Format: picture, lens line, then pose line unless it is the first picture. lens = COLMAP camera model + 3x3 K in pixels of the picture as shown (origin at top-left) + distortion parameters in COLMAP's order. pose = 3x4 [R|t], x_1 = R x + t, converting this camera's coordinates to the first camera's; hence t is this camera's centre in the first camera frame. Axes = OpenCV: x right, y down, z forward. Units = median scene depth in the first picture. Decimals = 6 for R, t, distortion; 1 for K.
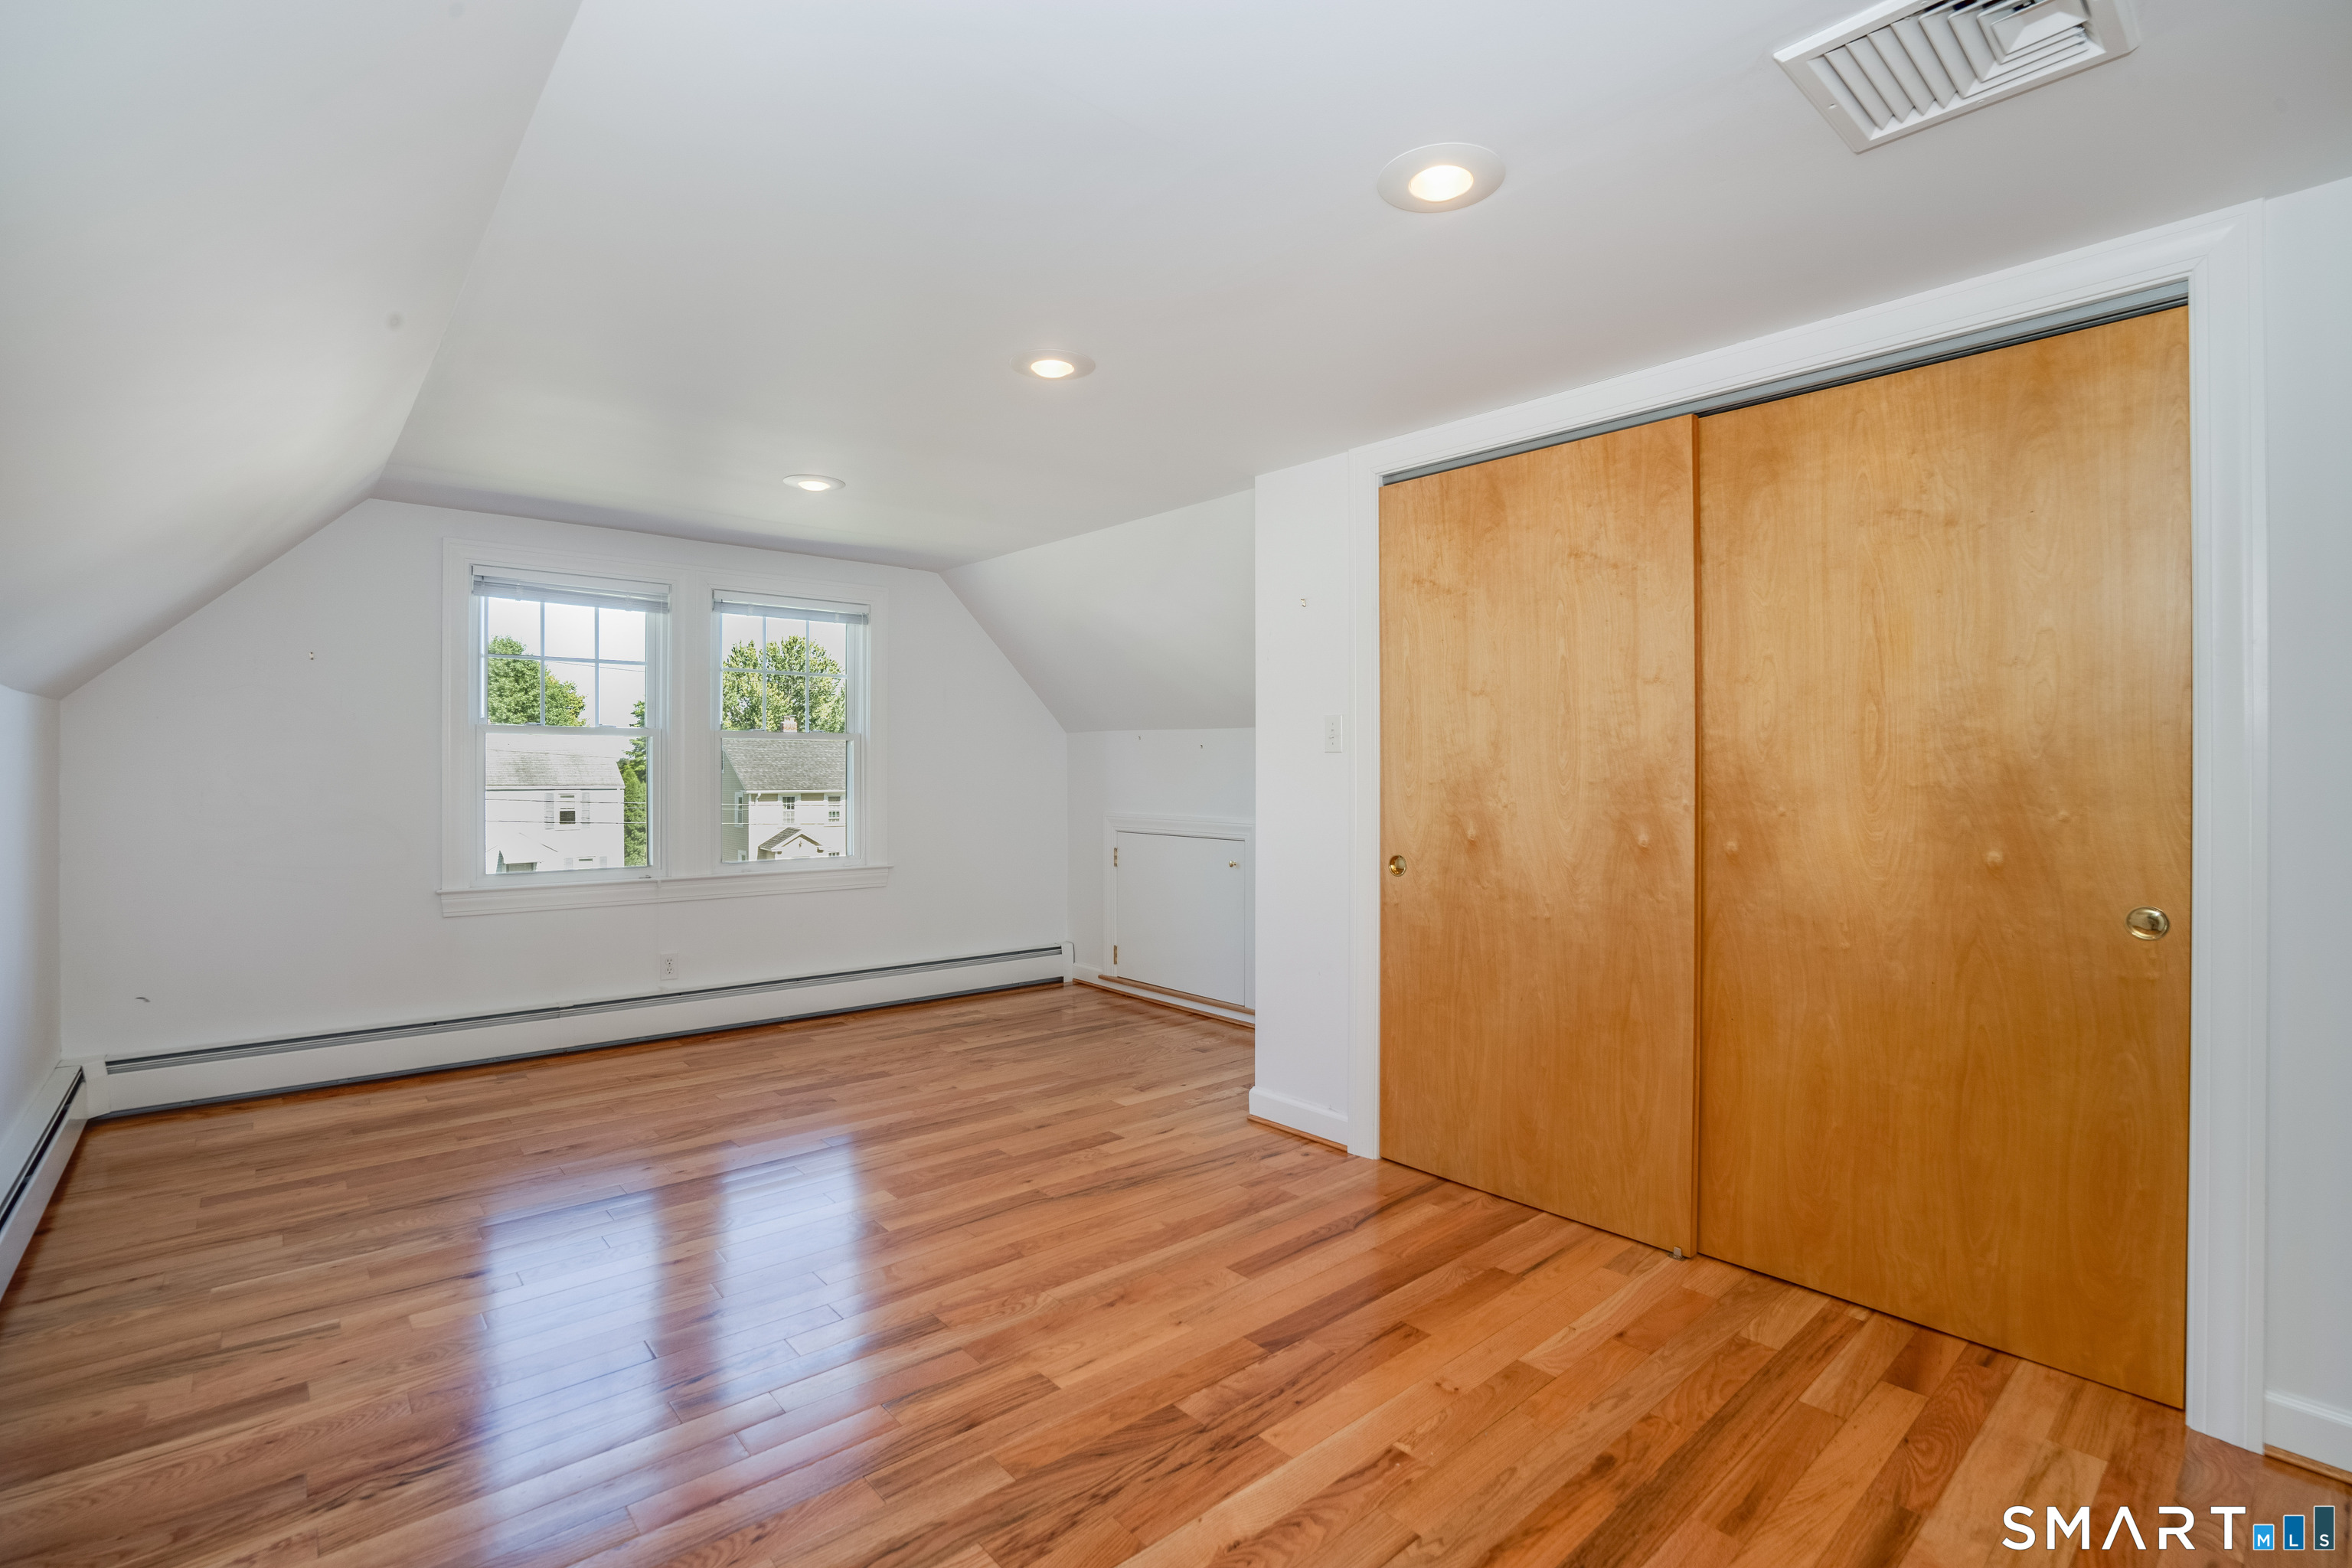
lens RADIAL K [[1079.3, 0, 1172.3], [0, 1079.3, 771.9], [0, 0, 1]] dist [-0.063358, 0.024219]
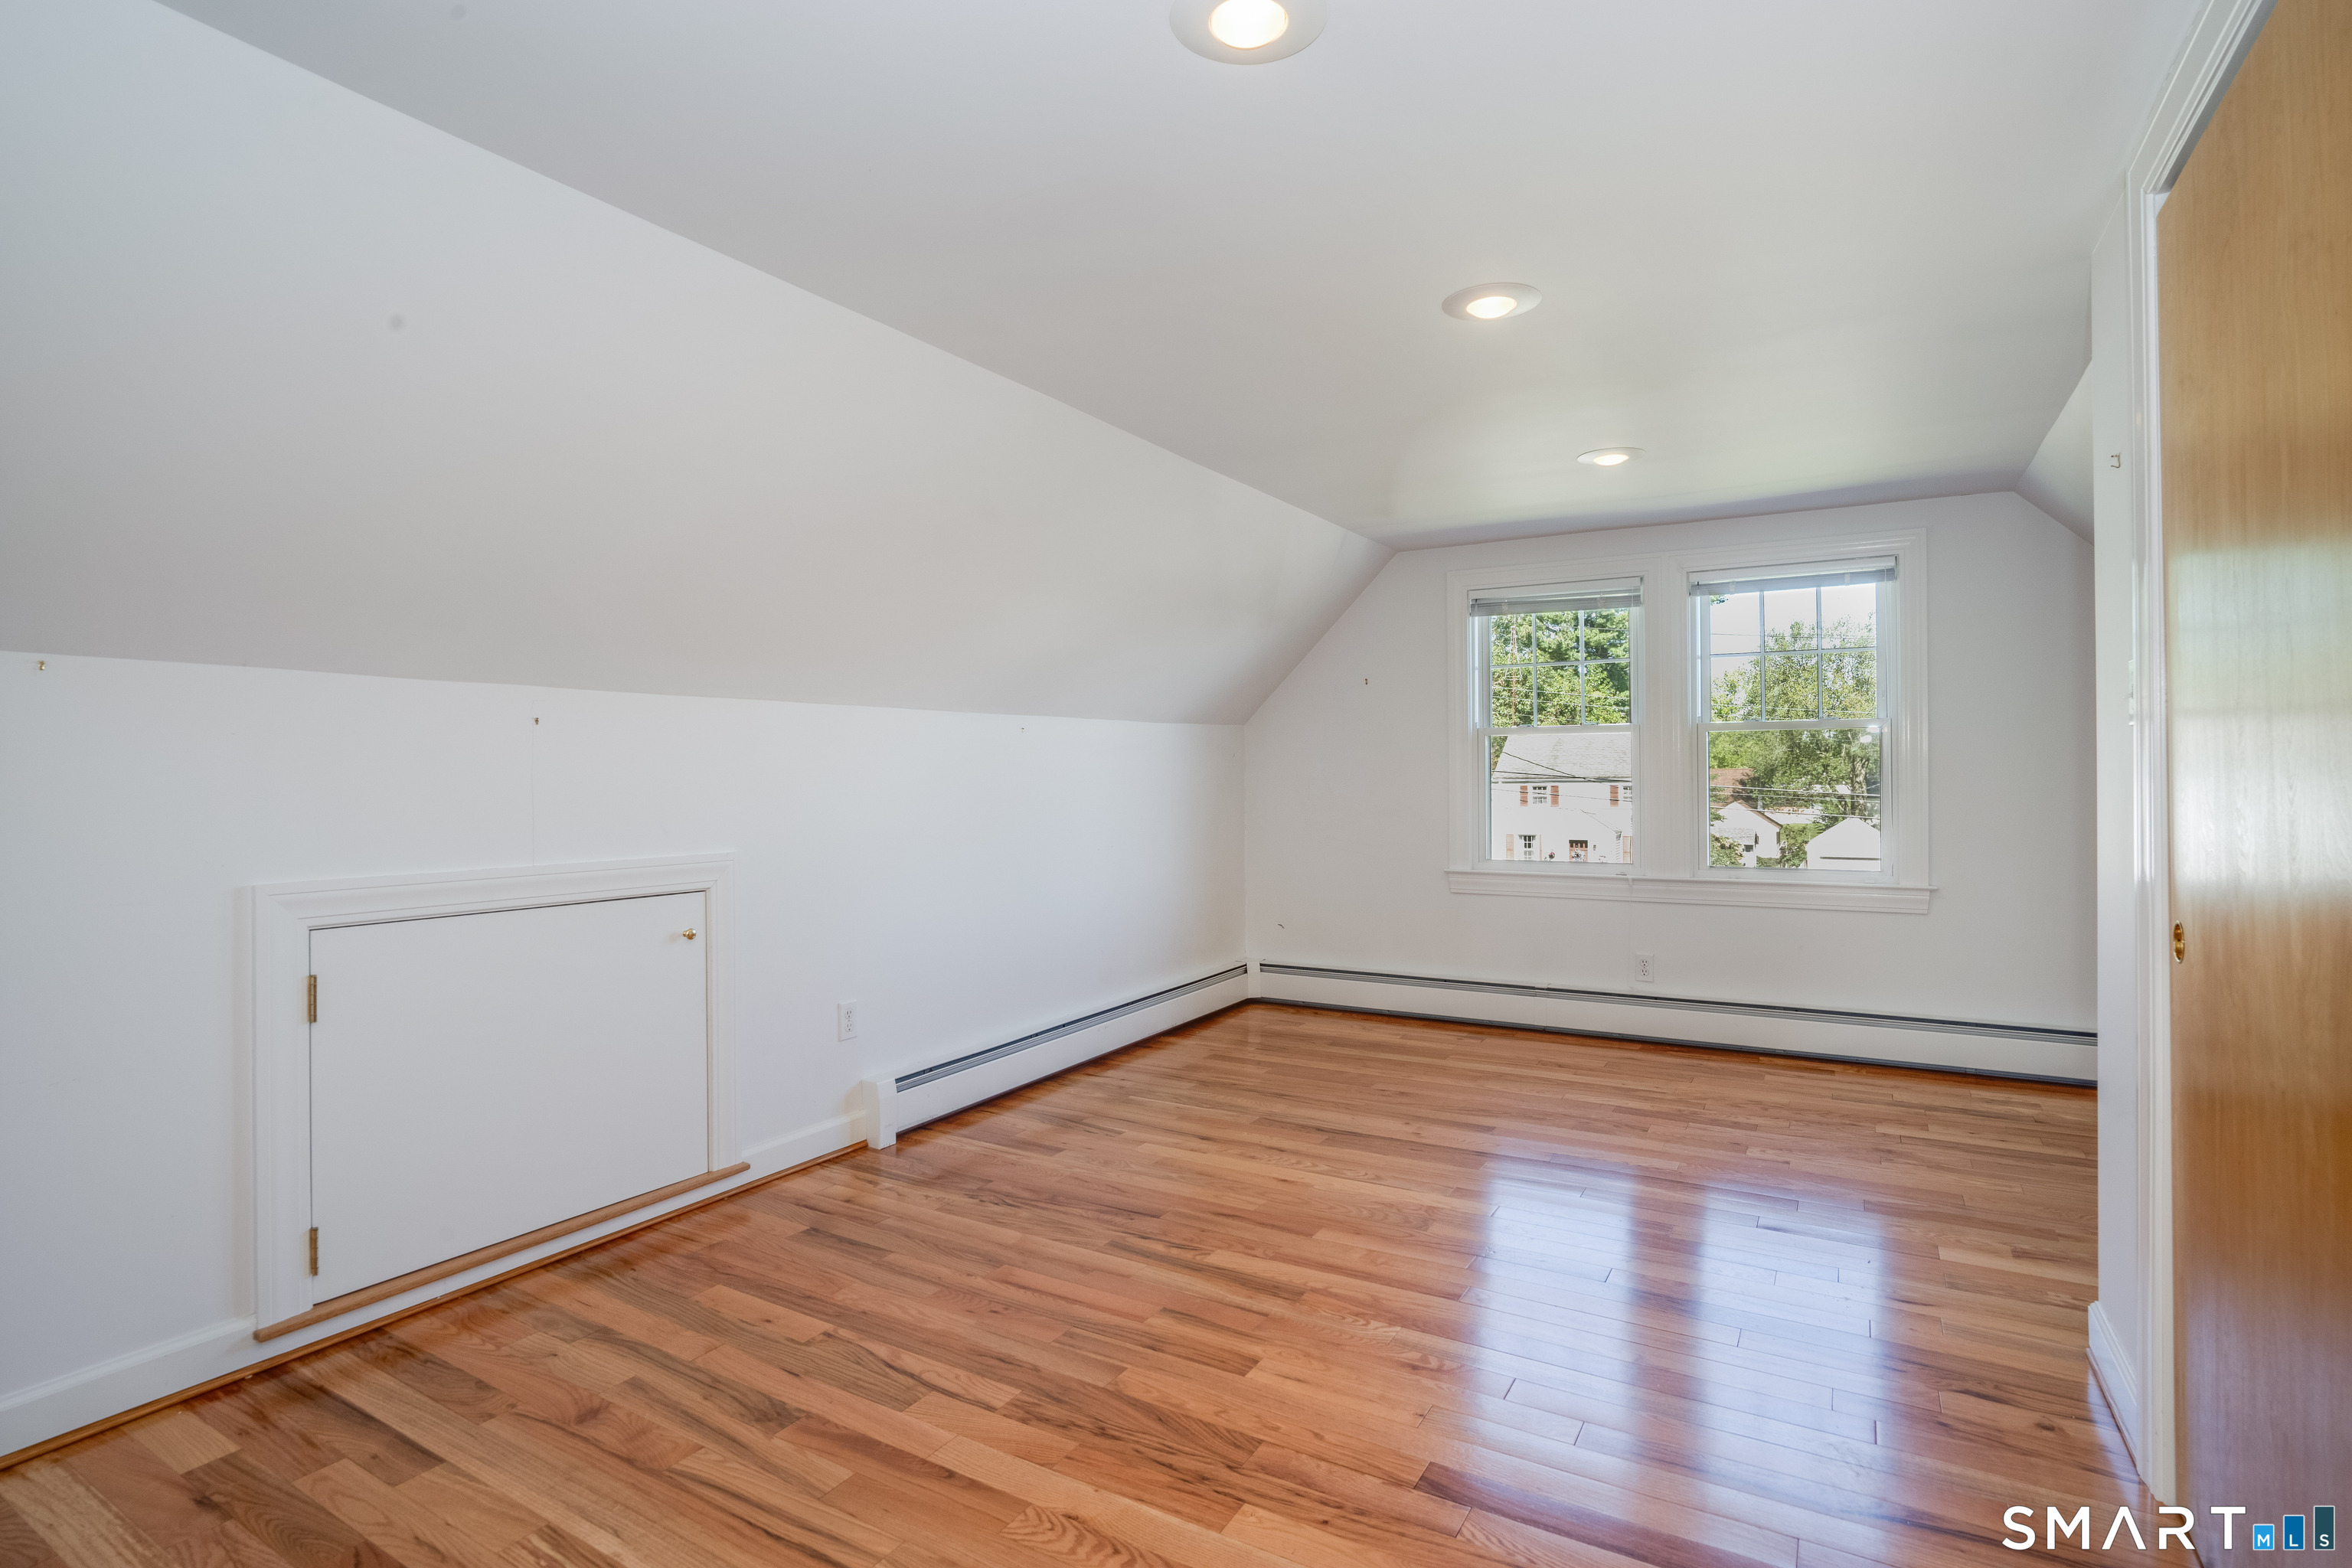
lens RADIAL K [[1167.2, 0, 1159.1], [0, 1167.2, 774.0], [0, 0, 1]] dist [-0.069789, 0.029031]
pose [[0.297218, -0.000154, -0.954810, 0.586830], [0.006052, 0.999980, 0.001723, 0.000961], [0.954790, -0.006291, 0.297213, 0.381310]]
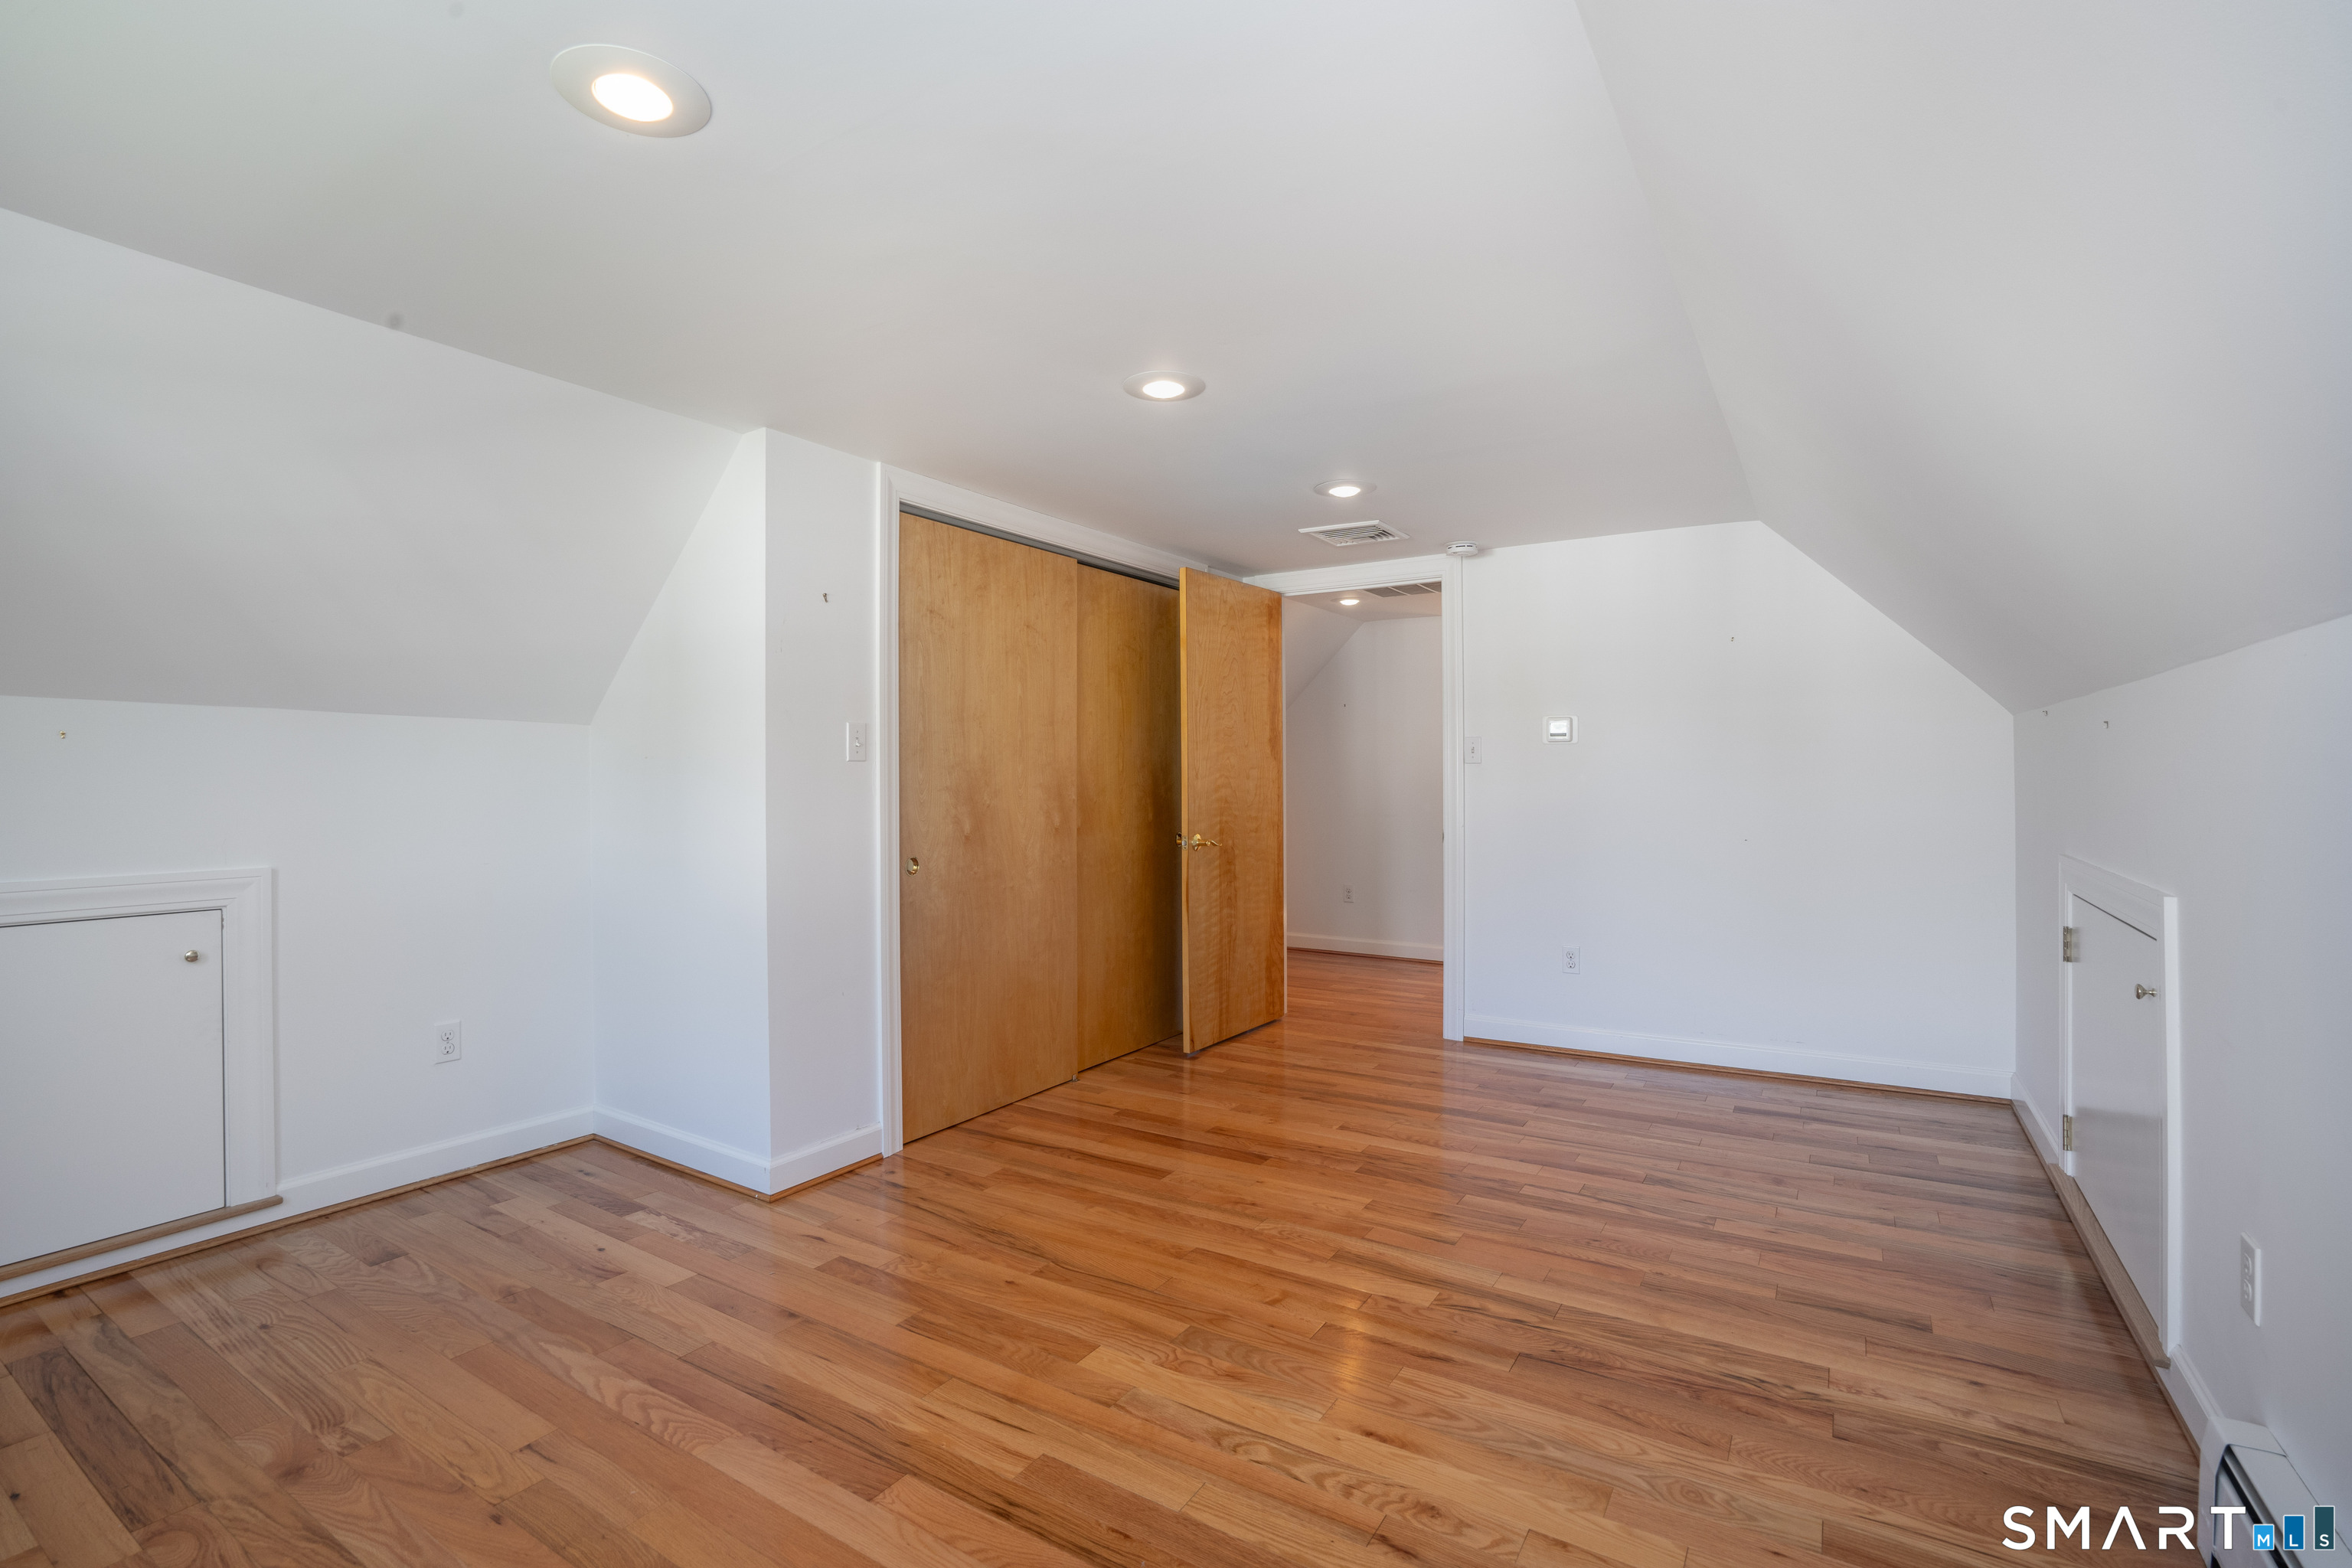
lens RADIAL K [[1083.1, 0, 1165.1], [0, 1083.1, 768.7], [0, 0, 1]] dist [-0.060027, 0.022336]
pose [[-0.280449, 0.003122, 0.959864, -0.923054], [0.004331, 0.999989, -0.001987, -0.008687], [-0.959859, 0.003600, -0.280459, 1.075649]]
